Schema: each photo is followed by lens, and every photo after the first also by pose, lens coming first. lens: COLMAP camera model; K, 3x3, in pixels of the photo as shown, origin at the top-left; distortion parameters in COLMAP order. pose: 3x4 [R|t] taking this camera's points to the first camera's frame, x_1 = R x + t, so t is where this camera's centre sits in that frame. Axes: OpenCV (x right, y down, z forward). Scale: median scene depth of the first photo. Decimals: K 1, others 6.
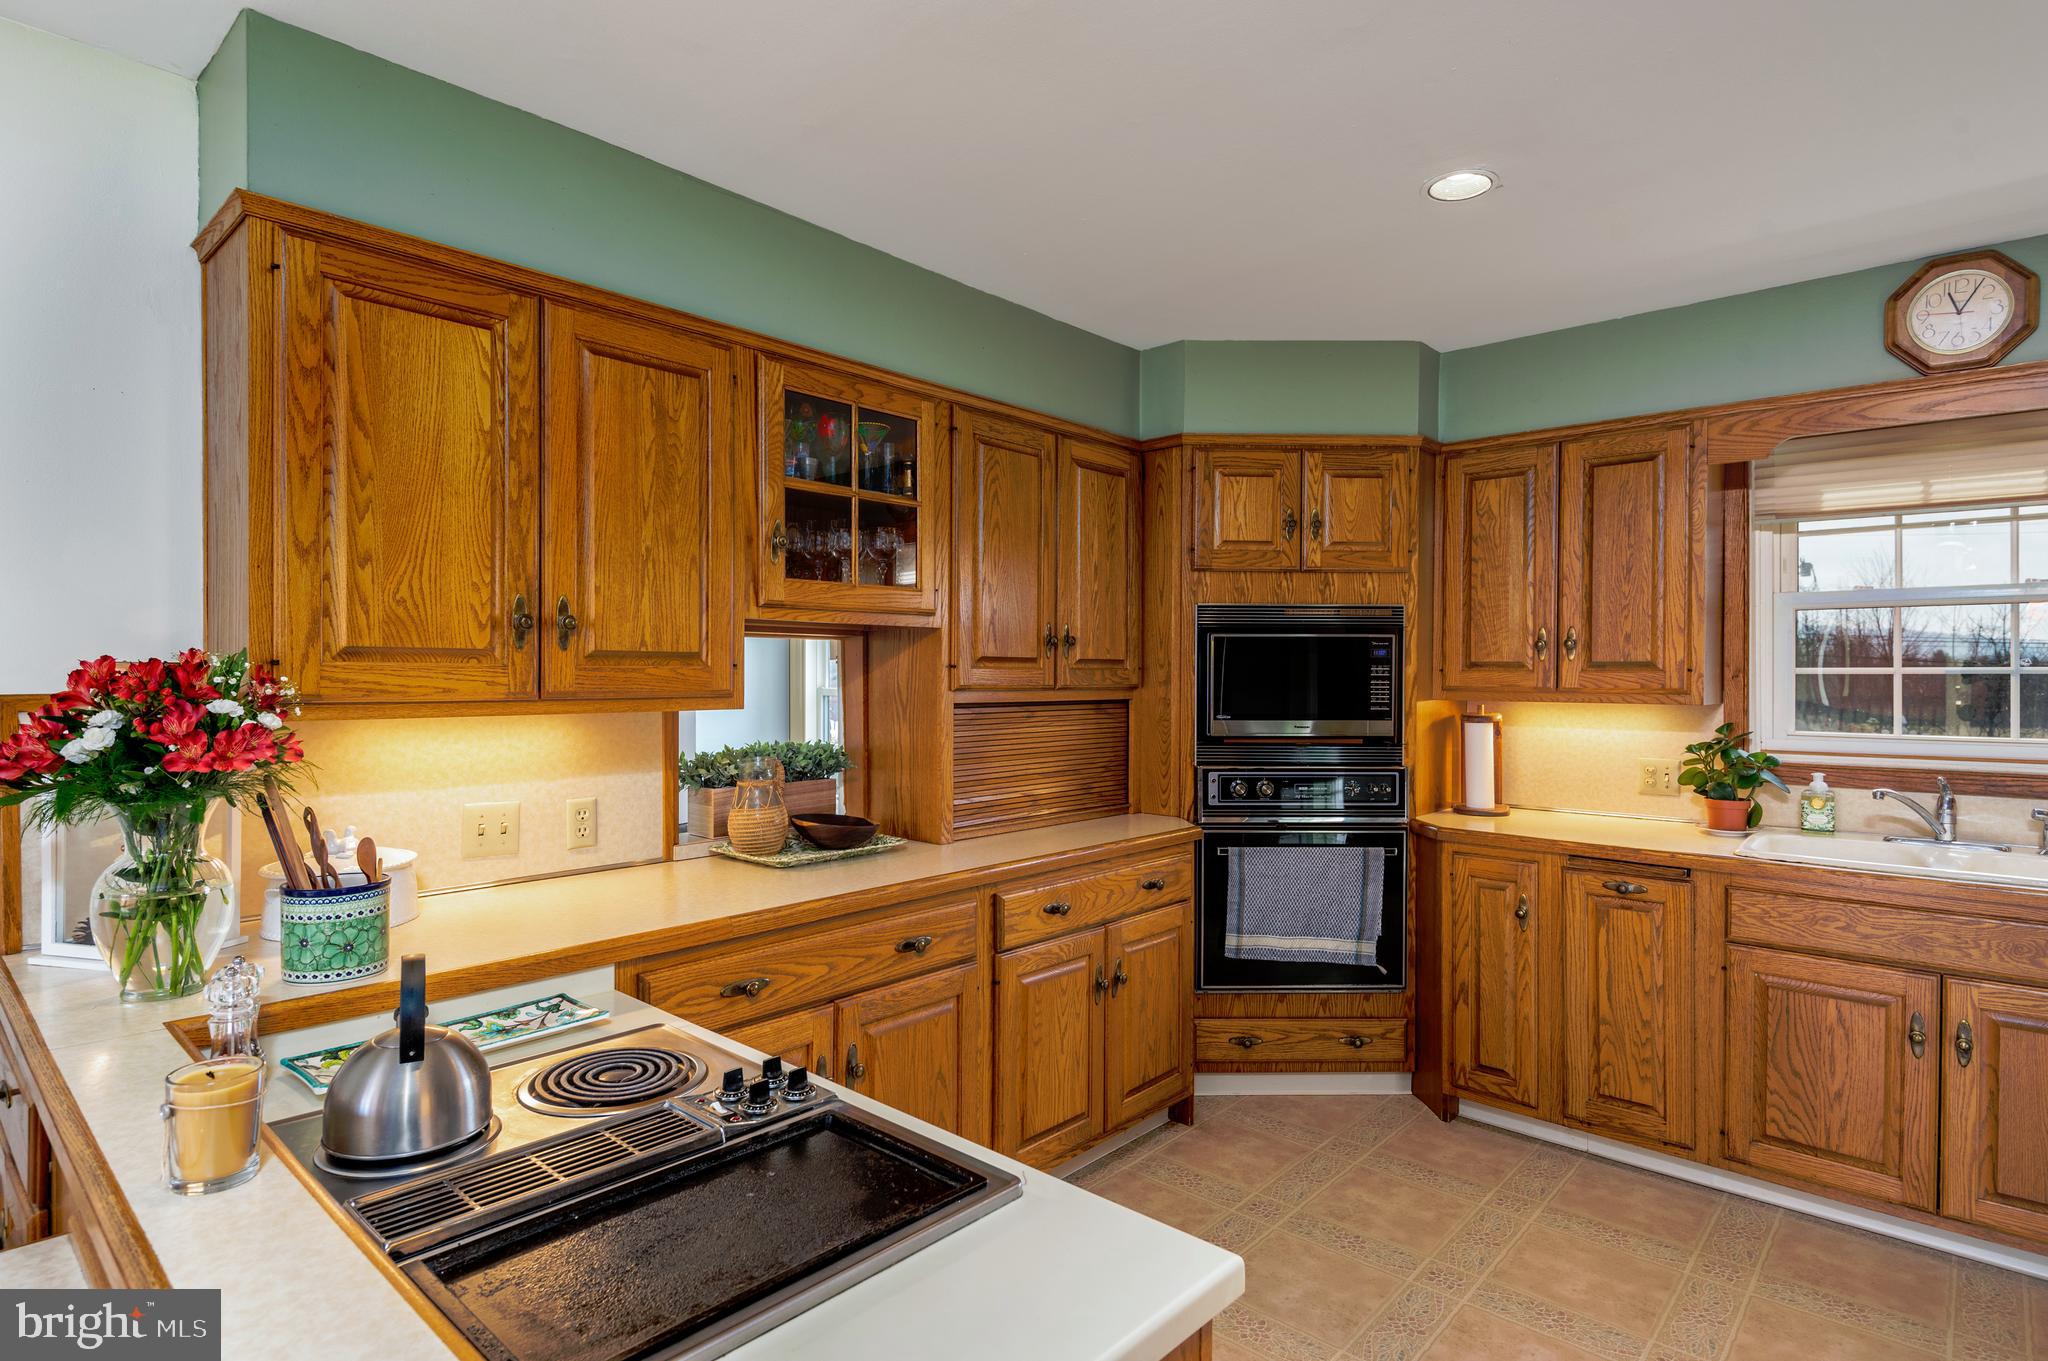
lens RADIAL K [[1066.3, 0, 1004.6], [0, 1066.3, 682.6], [0, 0, 1]] dist [-0.001644, -0.002461]
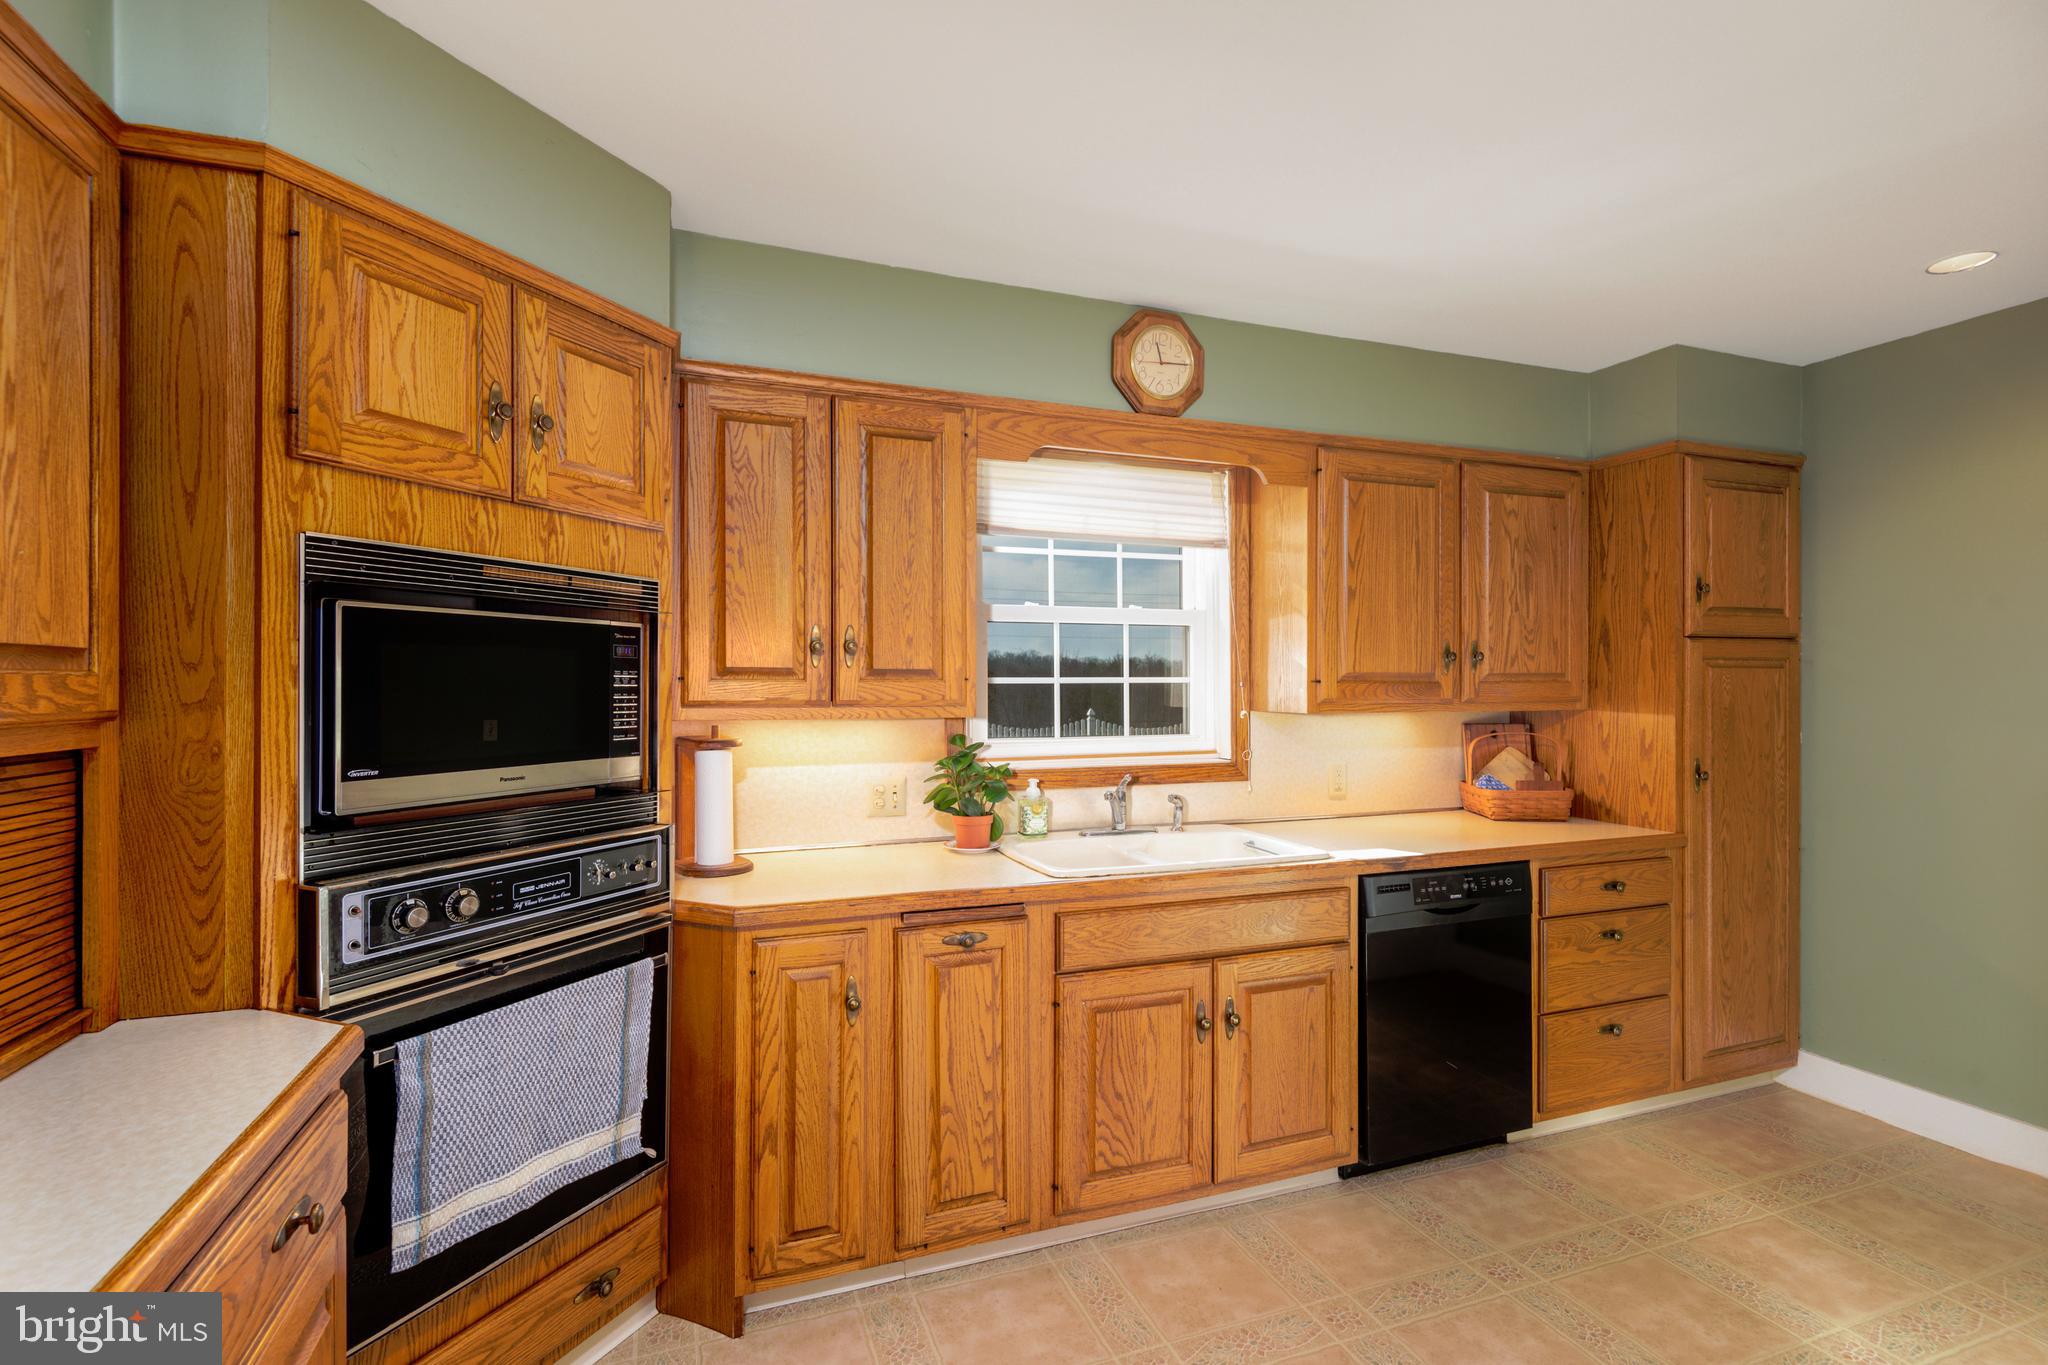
lens RADIAL K [[935.0, 0, 1038.6], [0, 935.0, 680.5], [0, 0, 1]] dist [0.015916, -0.004811]
pose [[0.447908, 0.001684, 0.894078, -0.045024], [0.009236, 0.999936, -0.006511, -0.004671], [-0.894032, 0.011174, 0.447864, 0.589049]]
